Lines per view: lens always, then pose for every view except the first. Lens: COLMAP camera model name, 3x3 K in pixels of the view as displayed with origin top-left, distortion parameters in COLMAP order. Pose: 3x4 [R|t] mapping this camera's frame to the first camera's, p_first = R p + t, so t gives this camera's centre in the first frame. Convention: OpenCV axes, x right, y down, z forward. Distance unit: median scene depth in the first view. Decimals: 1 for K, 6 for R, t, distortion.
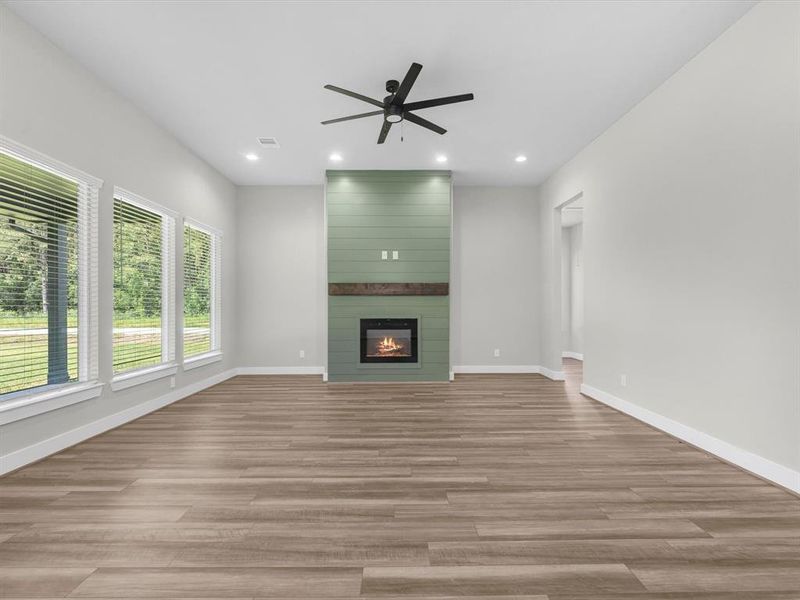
lens RADIAL K [[388.7, 0, 401.1], [0, 388.7, 309.4], [0, 0, 1]] dist [-0.001316, 0.000014]
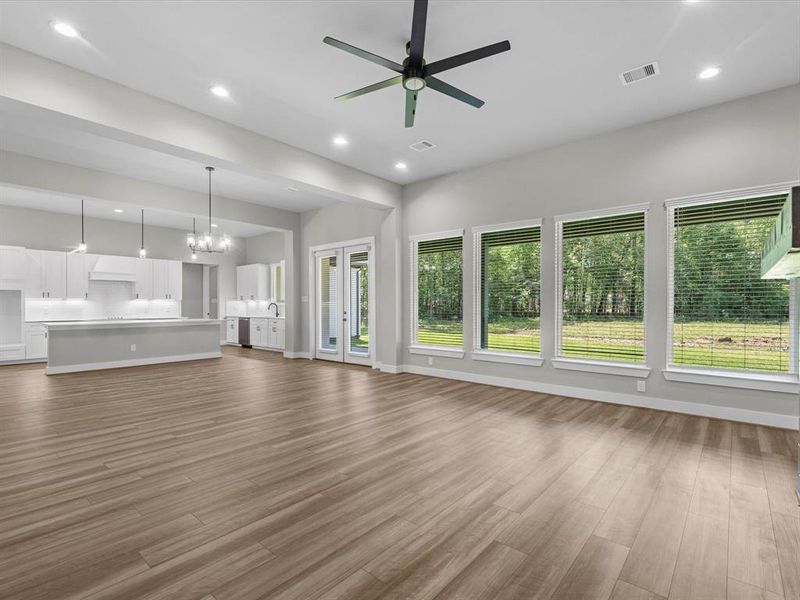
lens RADIAL K [[376.7, 0, 401.9], [0, 376.7, 306.1], [0, 0, 1]] dist [0.000200, 0.000362]
pose [[-0.661149, 0.003023, -0.750249, 0.386679], [-0.003283, 0.999971, 0.006922, -0.007412], [0.750248, 0.007039, -0.661119, 0.956916]]
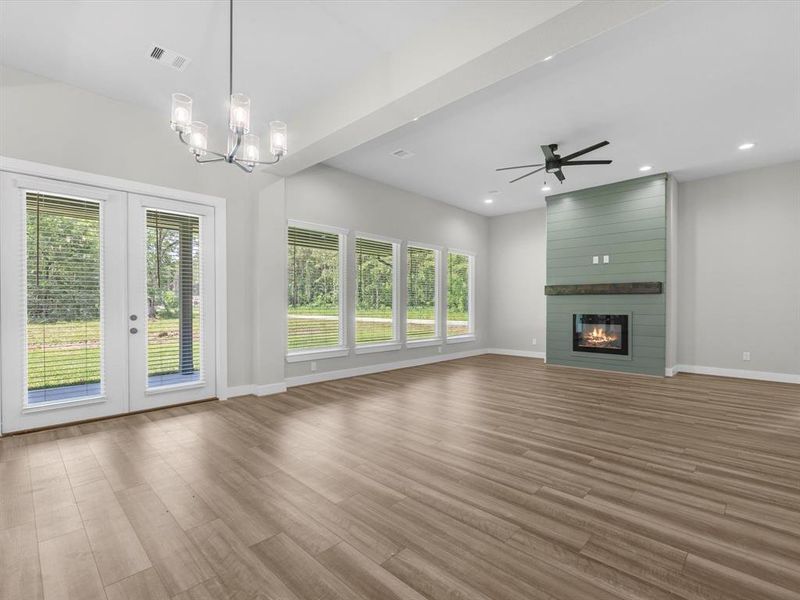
lens RADIAL K [[384.5, 0, 384.1], [0, 384.5, 307.8], [0, 0, 1]] dist [0.009294, -0.000701]
pose [[0.691302, 0.007925, -0.722523, 0.354664], [-0.006364, 0.999968, 0.004880, 0.001664], [0.722538, 0.001225, 0.691330, -0.253357]]
